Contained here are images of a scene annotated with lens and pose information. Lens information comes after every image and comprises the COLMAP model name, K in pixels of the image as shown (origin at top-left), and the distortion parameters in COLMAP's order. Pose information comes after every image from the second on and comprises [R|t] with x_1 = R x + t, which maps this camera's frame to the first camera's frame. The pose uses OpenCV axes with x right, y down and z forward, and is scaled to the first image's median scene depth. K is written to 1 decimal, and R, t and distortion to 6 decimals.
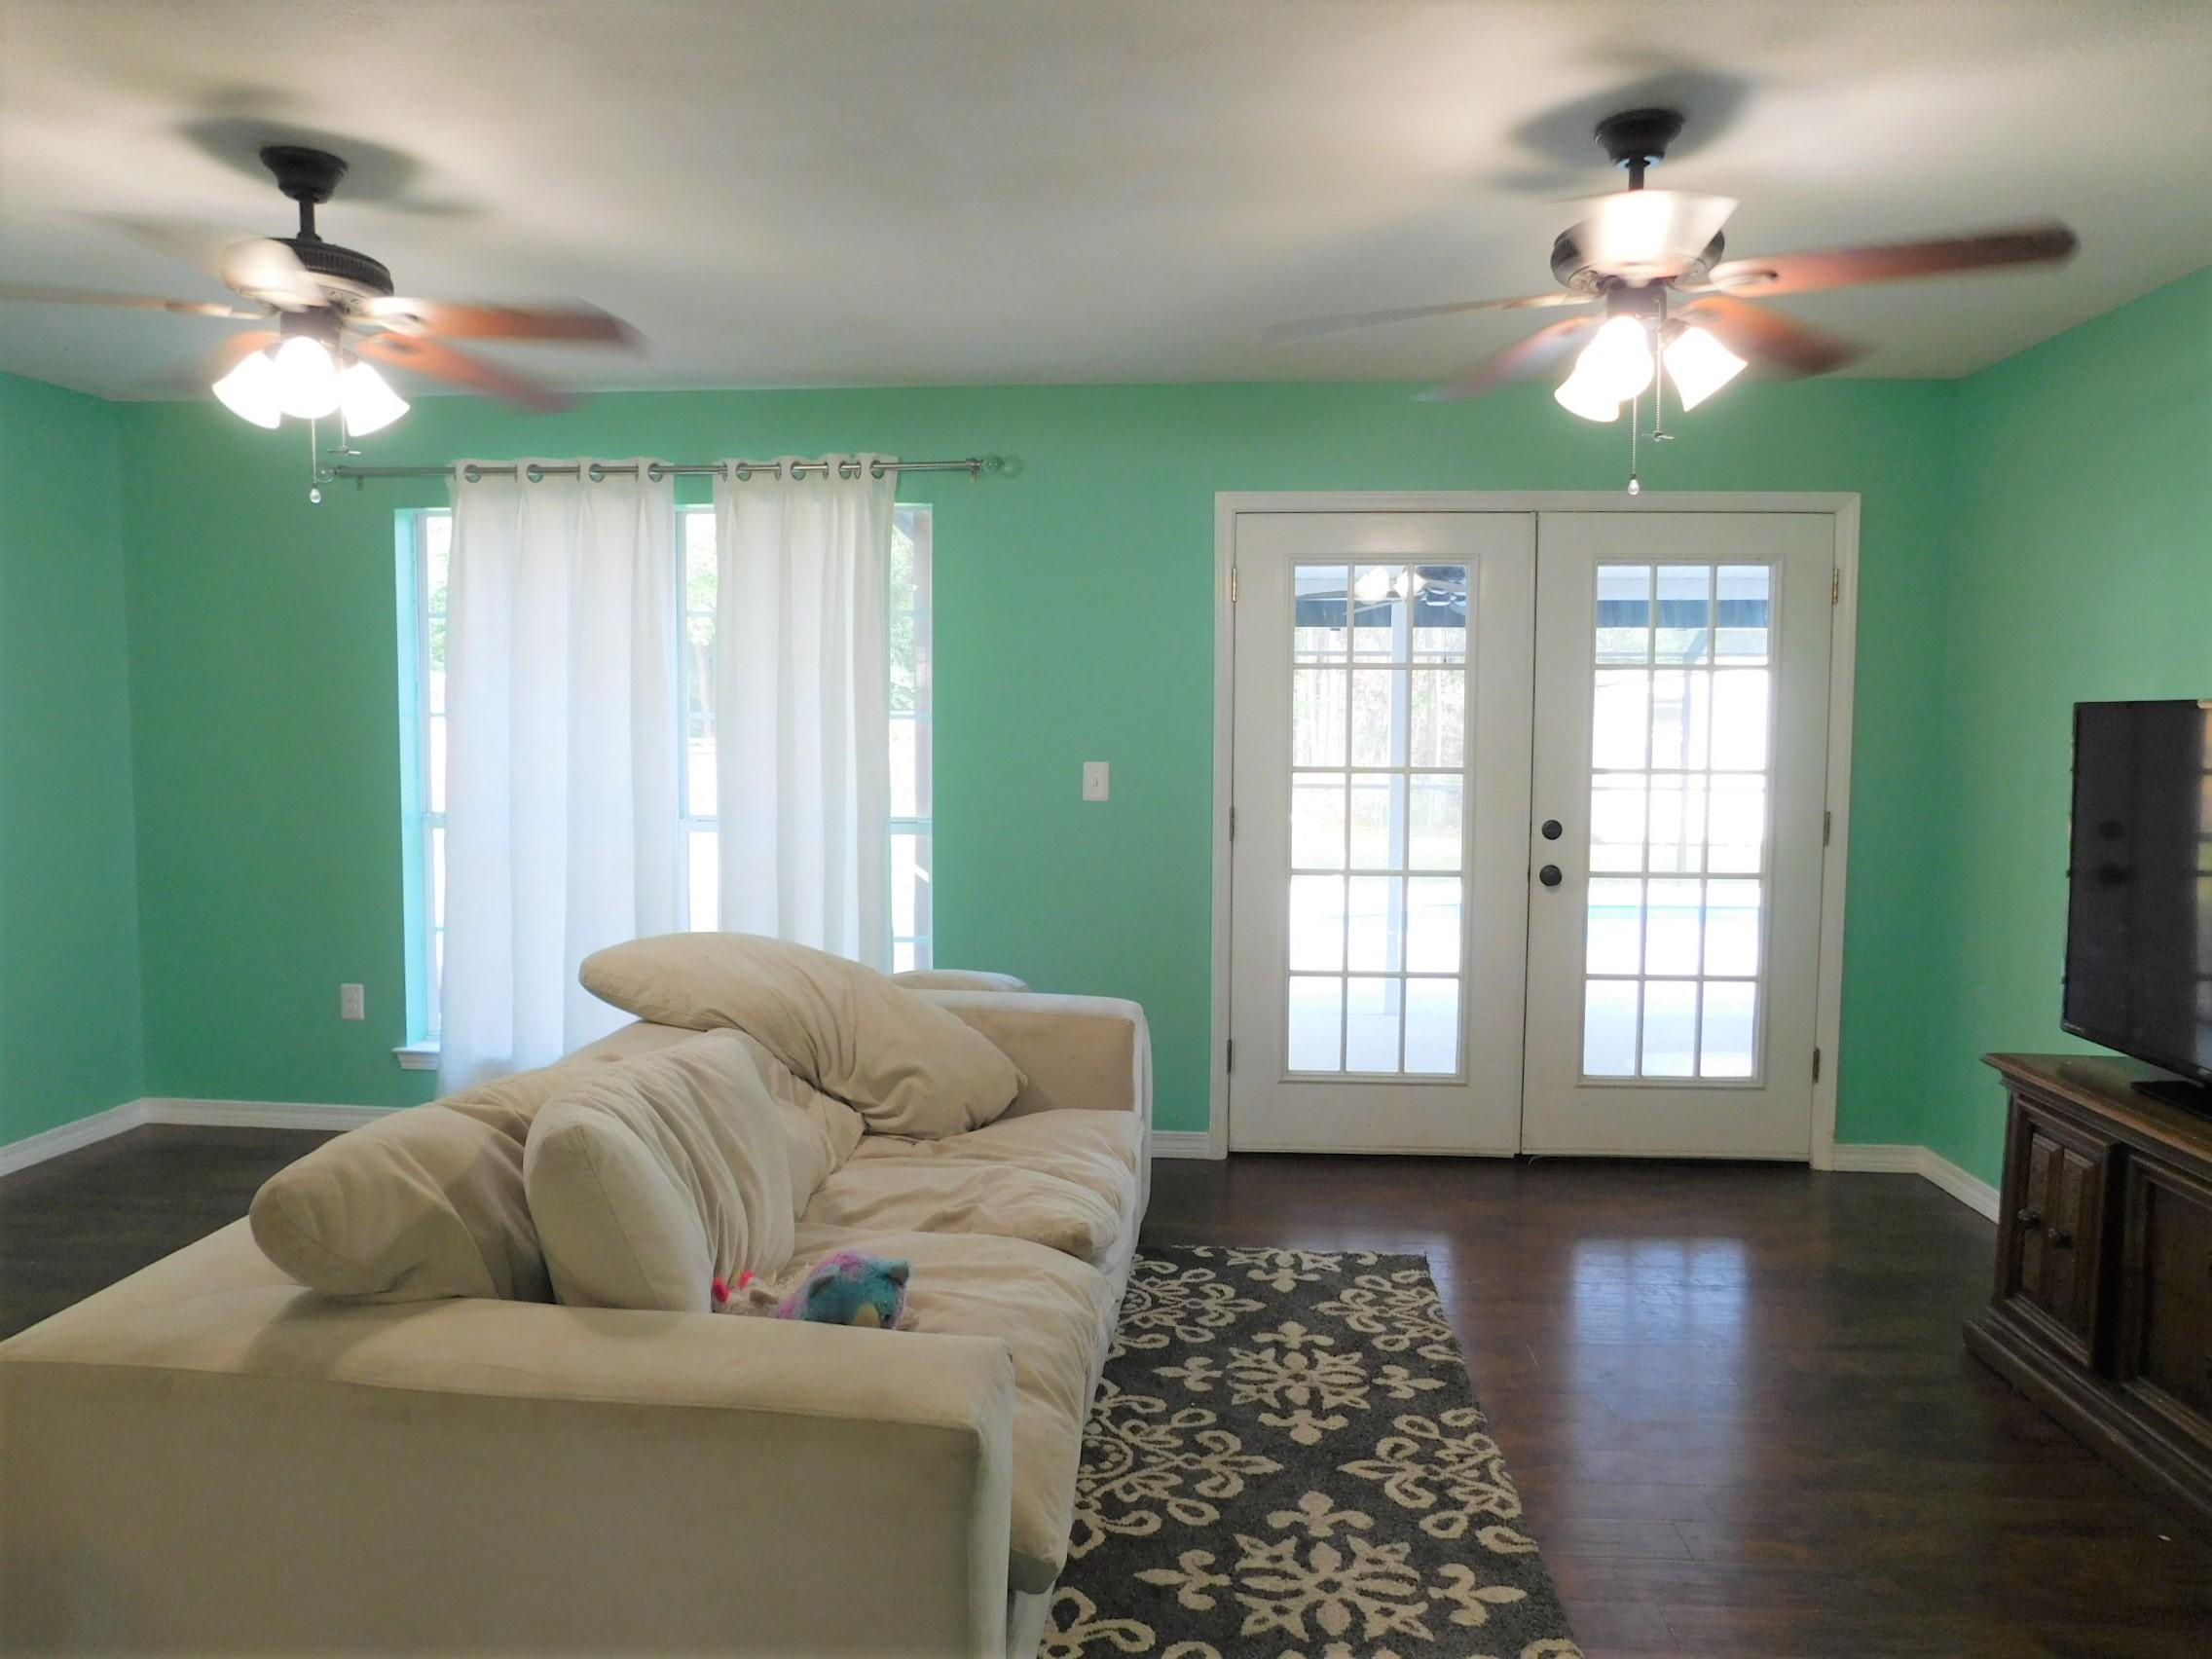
lens RADIAL K [[1462.6, 0, 1112.0], [0, 1462.6, 829.7], [0, 0, 1]] dist [-0.076179, 0.056148]
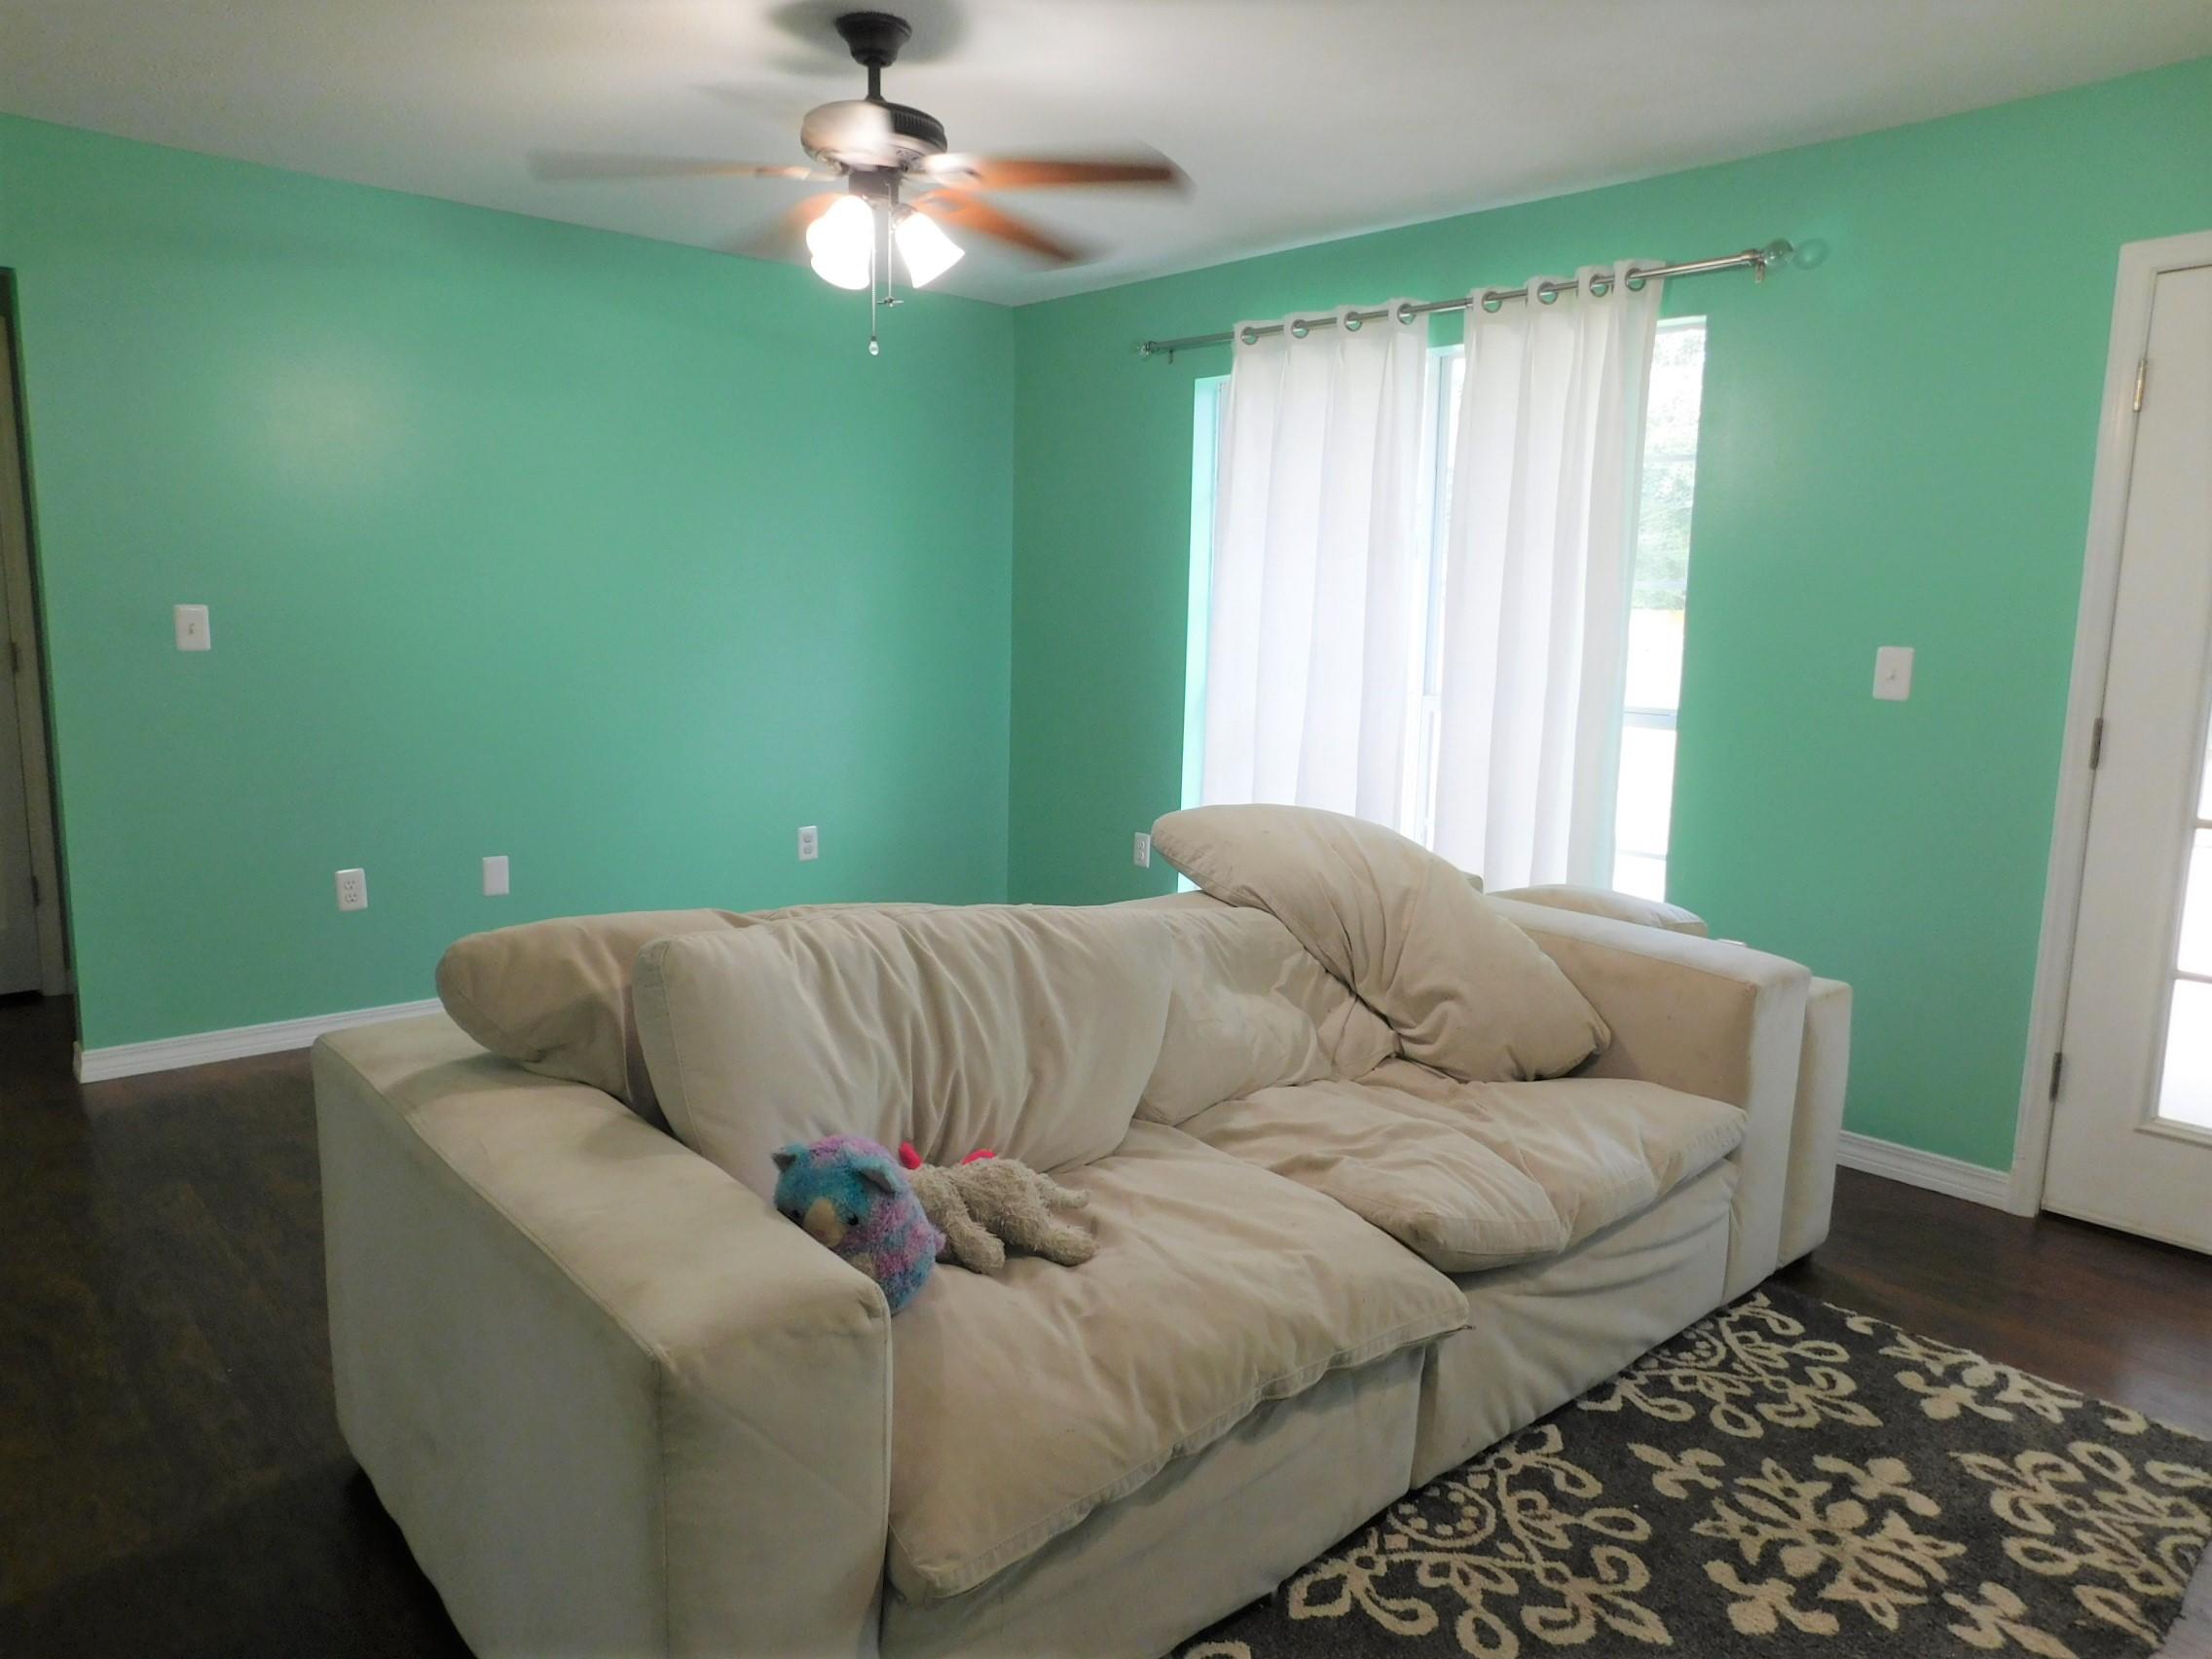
lens RADIAL K [[1462.6, 0, 1057.6], [0, 1462.6, 828.7], [0, 0, 1]] dist [-0.076179, 0.056148]
pose [[0.724690, 0.114993, -0.679412, 0.252857], [-0.069669, 0.993152, 0.093783, 0.009004], [0.685544, -0.020629, 0.727739, 0.241669]]
